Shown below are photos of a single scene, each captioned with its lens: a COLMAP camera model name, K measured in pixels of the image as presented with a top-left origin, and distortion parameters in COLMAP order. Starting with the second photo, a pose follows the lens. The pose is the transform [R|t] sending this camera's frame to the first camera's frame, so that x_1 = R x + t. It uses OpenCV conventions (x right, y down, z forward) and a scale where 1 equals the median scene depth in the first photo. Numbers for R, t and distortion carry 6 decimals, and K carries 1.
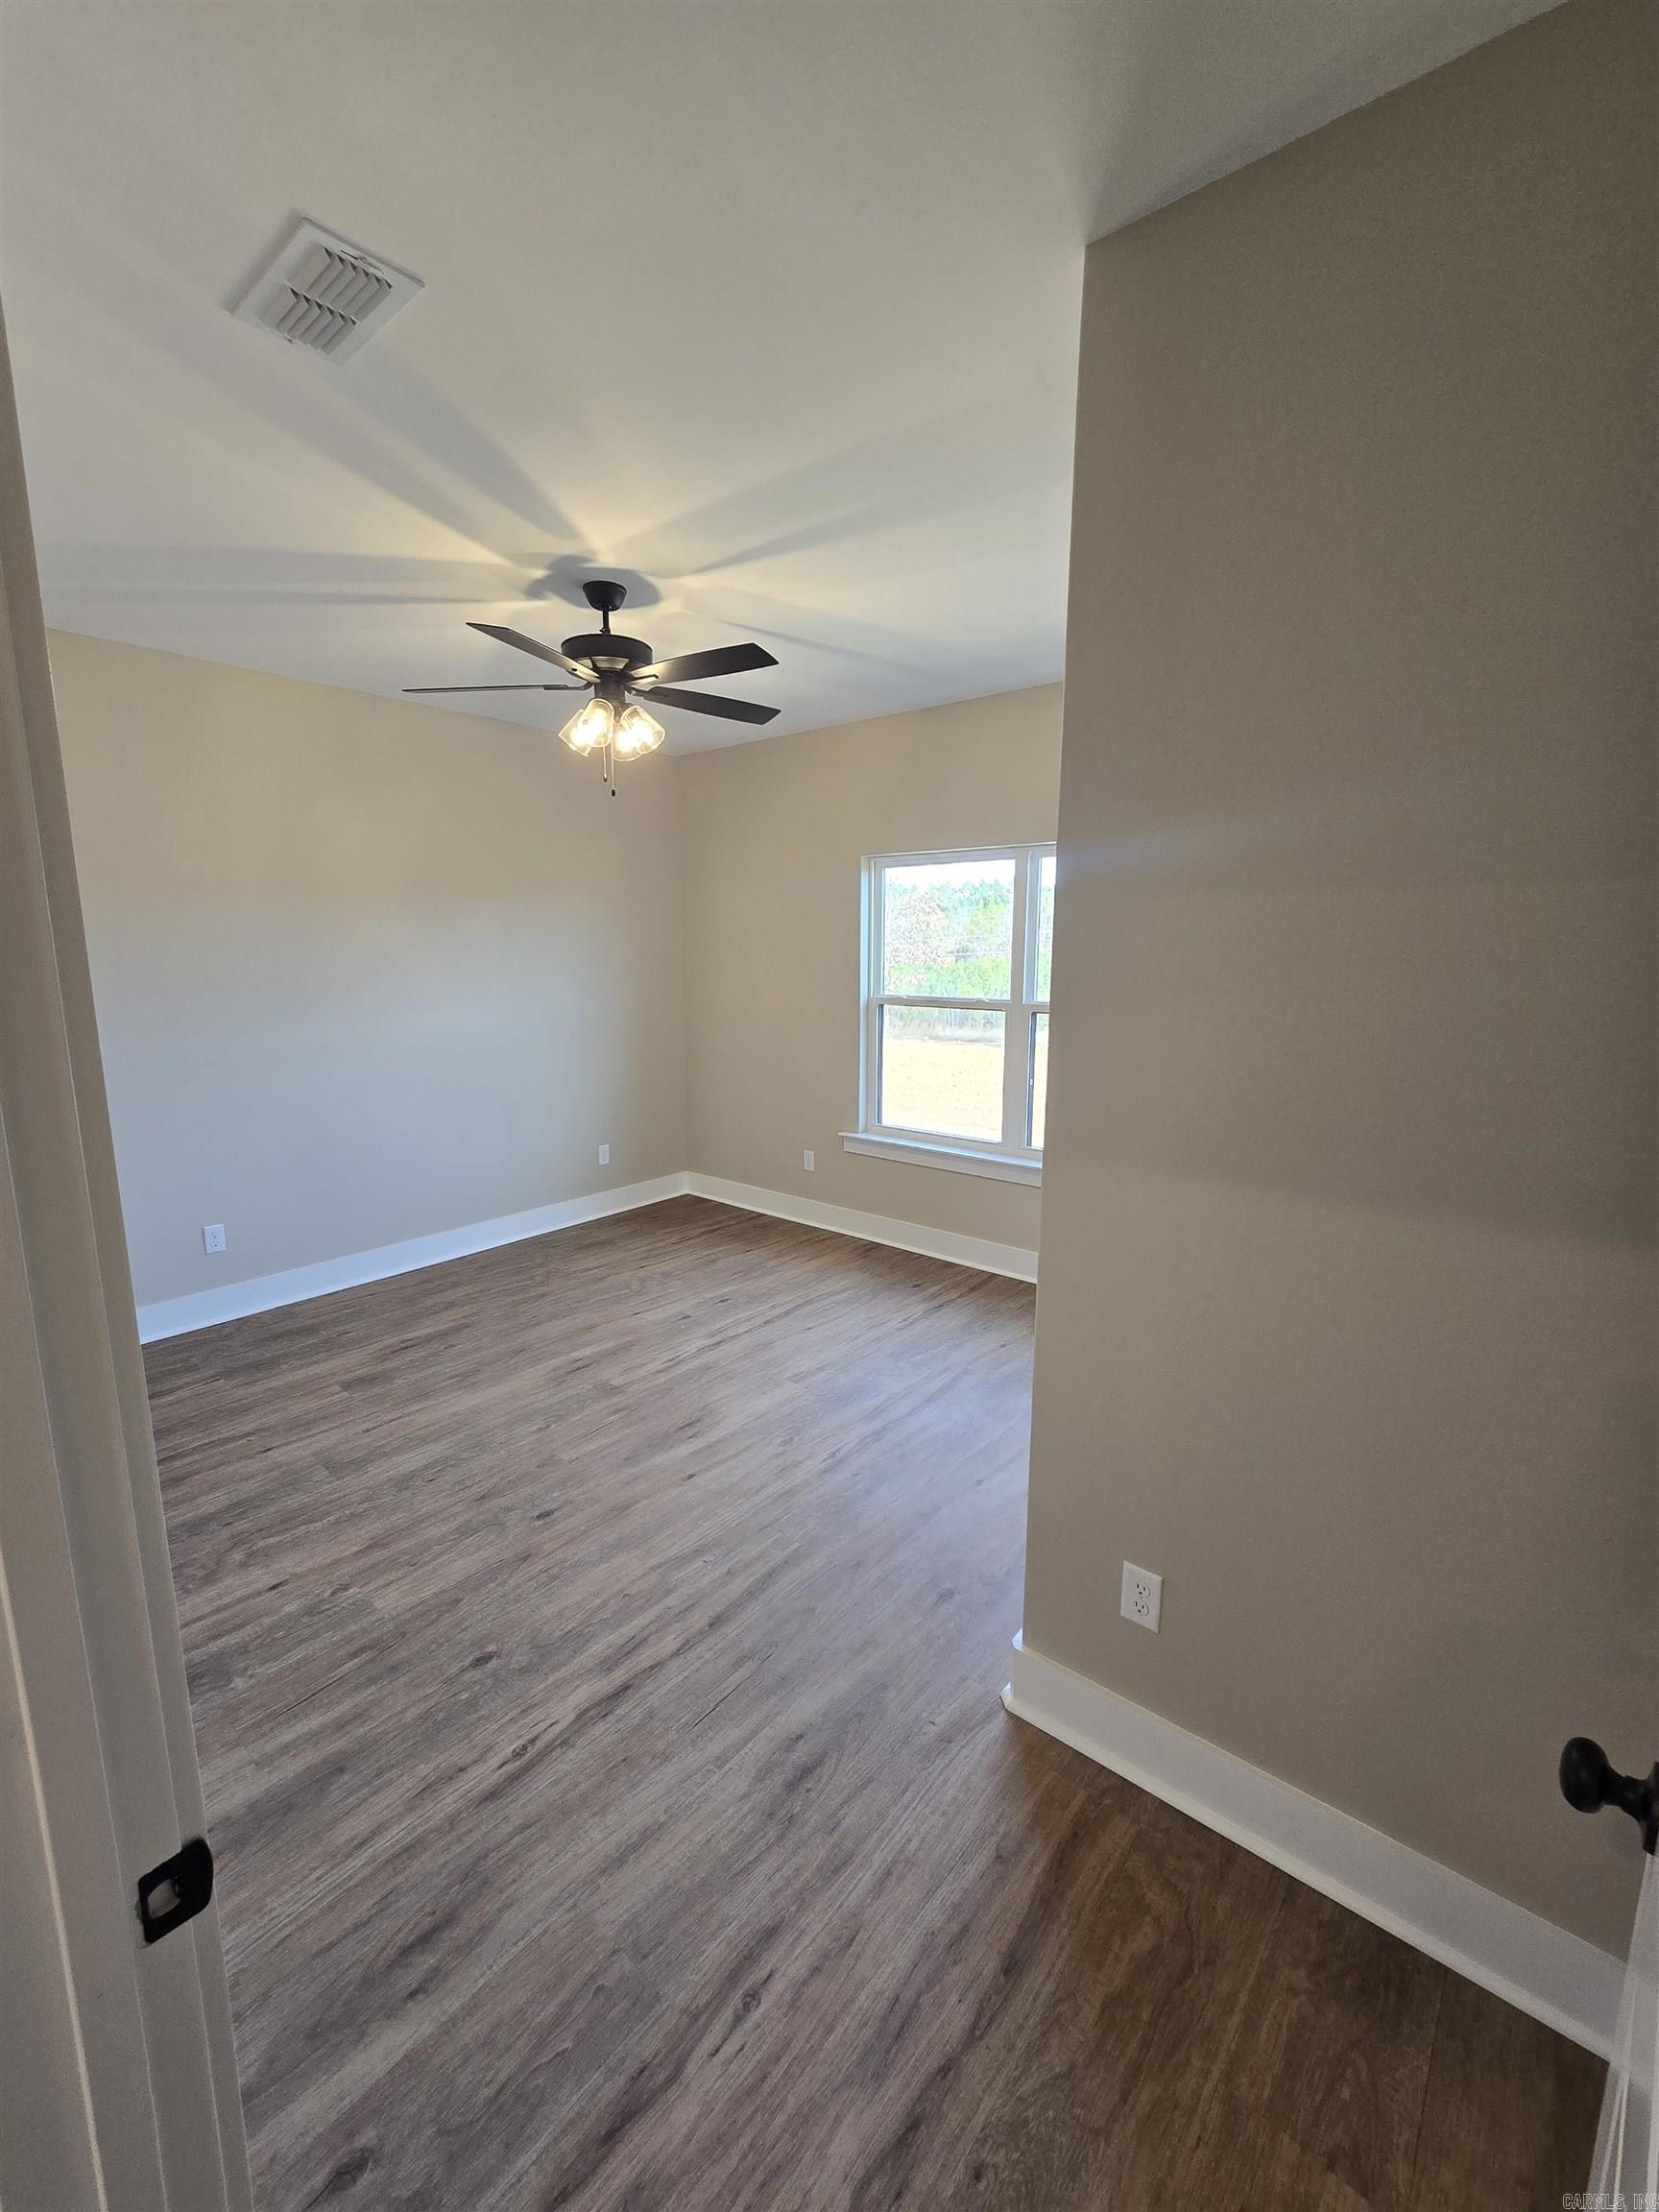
lens RADIAL K [[903.0, 0, 829.5], [0, 903.0, 1106.0], [0, 0, 1]] dist [-0.000490, 0.000135]
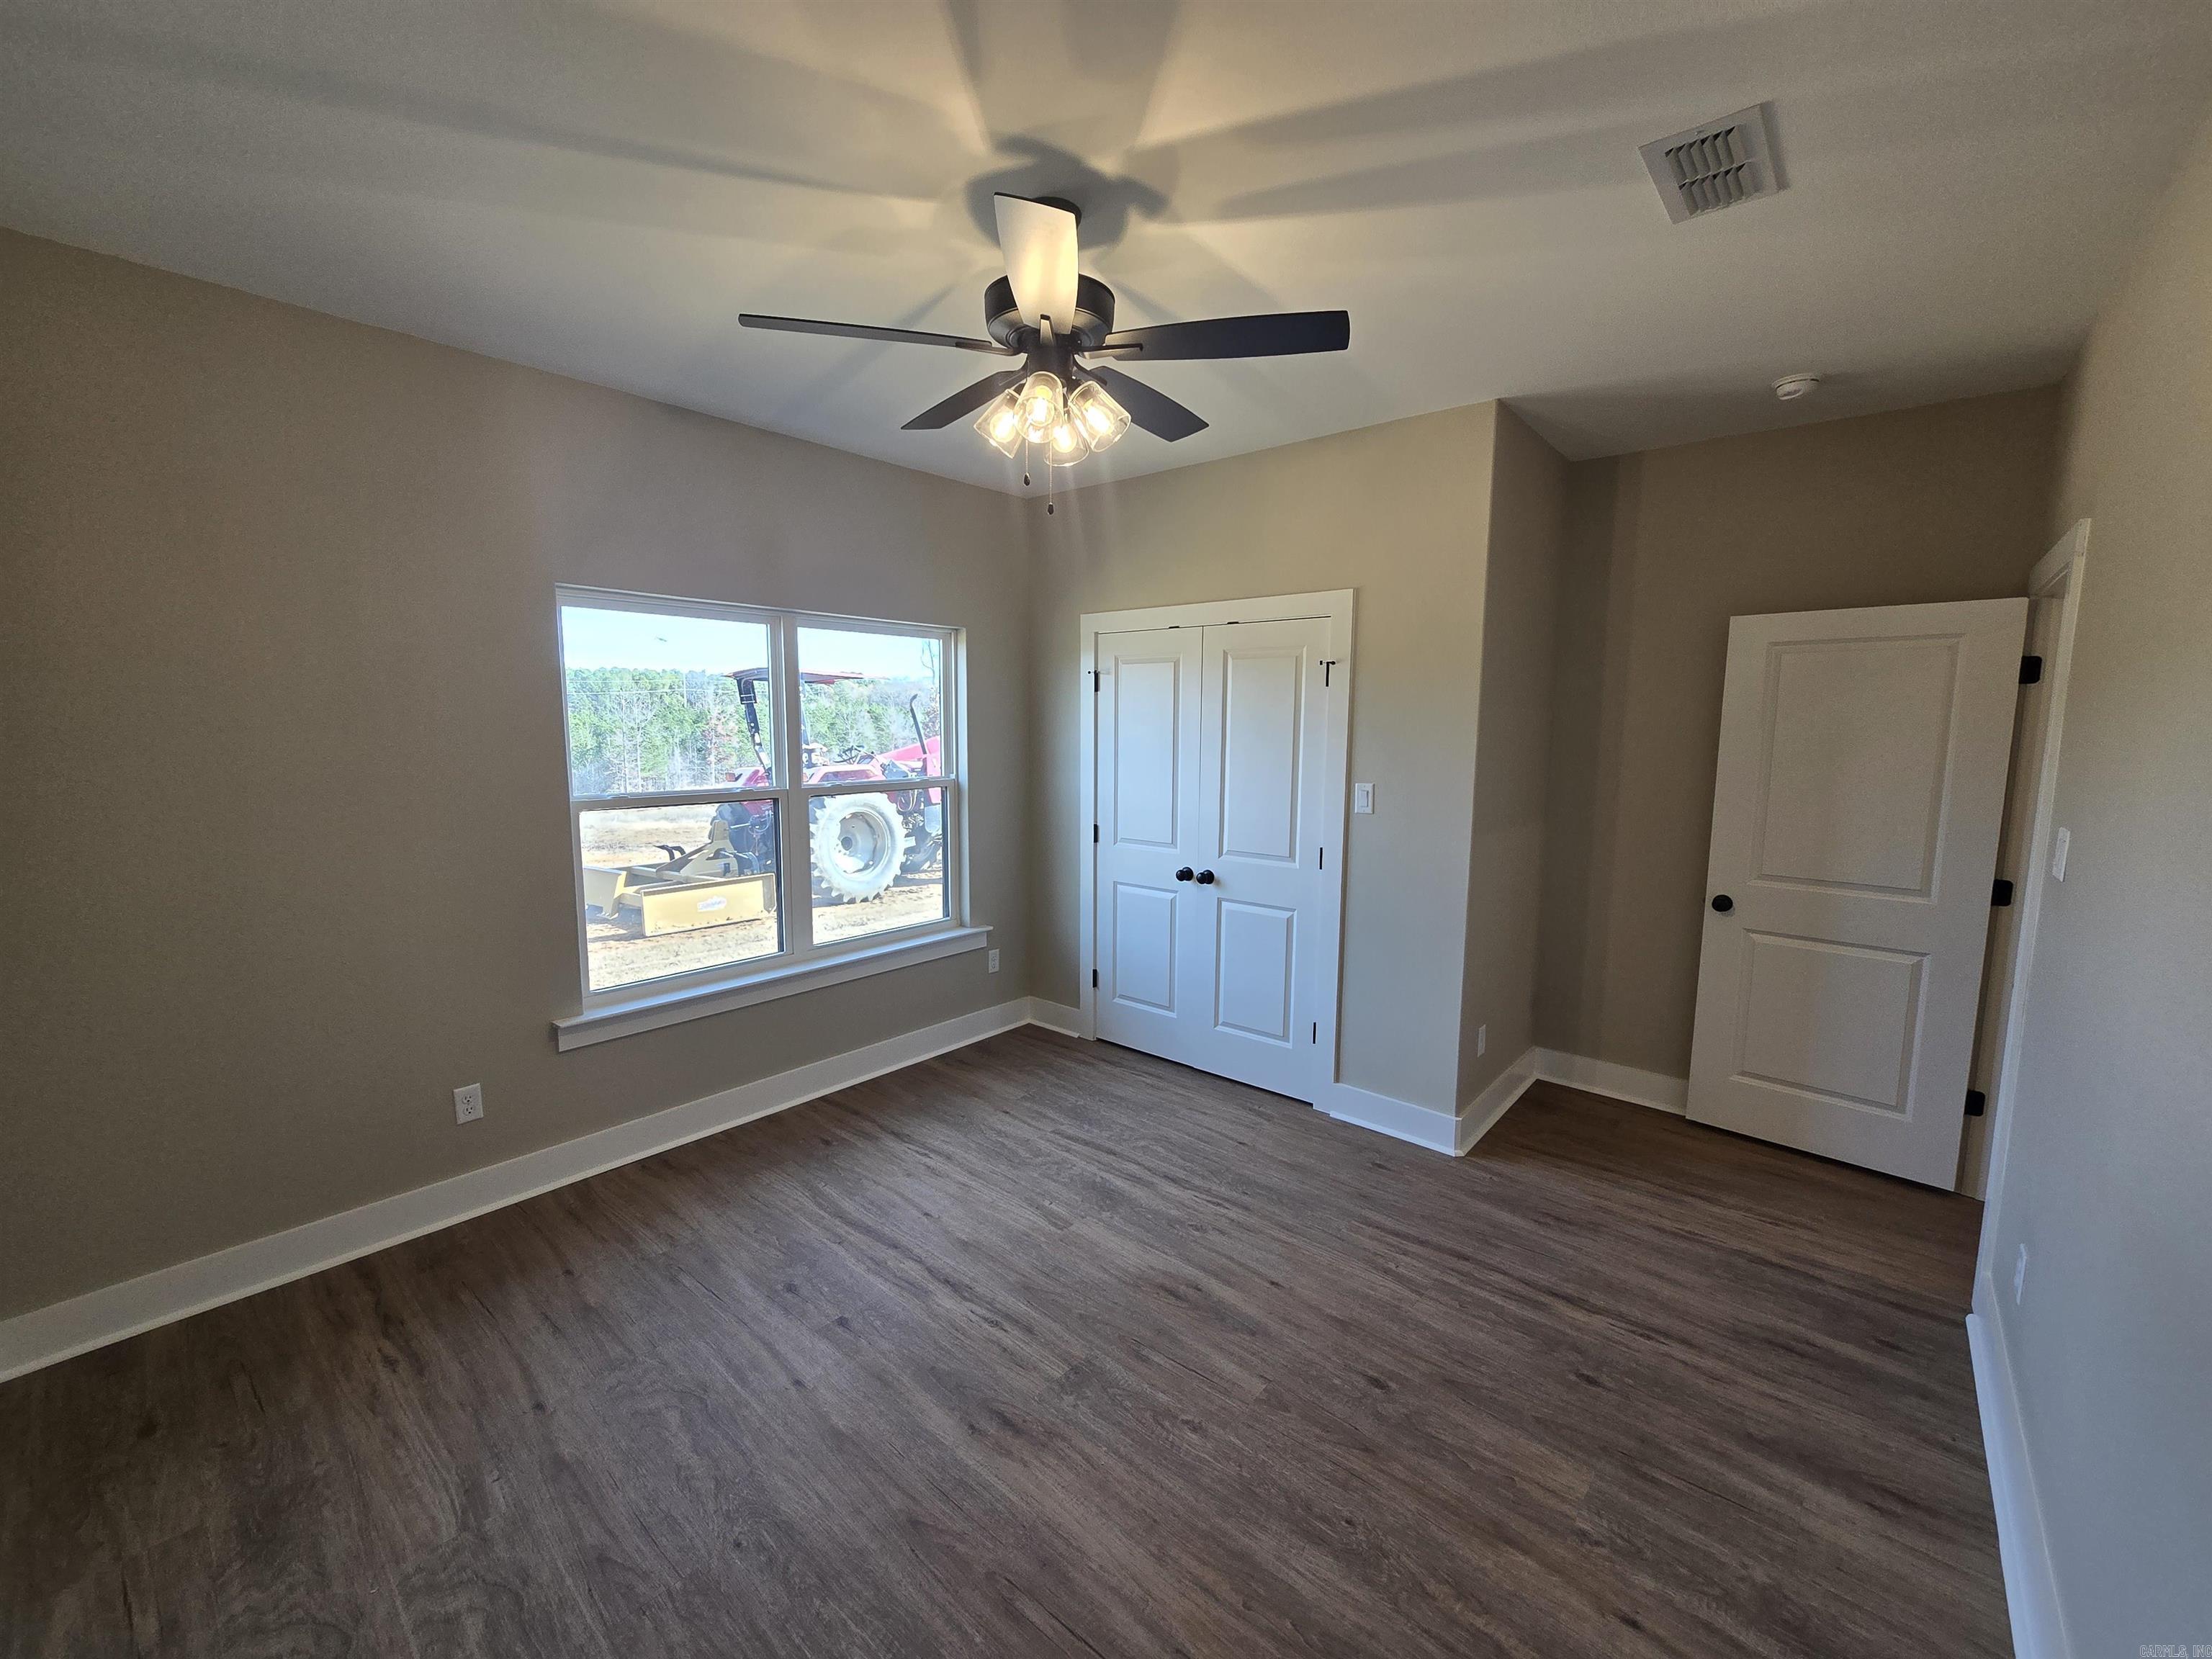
lens RADIAL K [[903.0, 0, 1101.1], [0, 903.0, 836.4], [0, 0, 1]] dist [-0.000490, 0.000135]
pose [[0.017051, -0.129106, 0.991484, -1.174337], [0.168346, 0.977842, 0.124434, -0.224889], [-0.985581, 0.164790, 0.038408, 1.205058]]
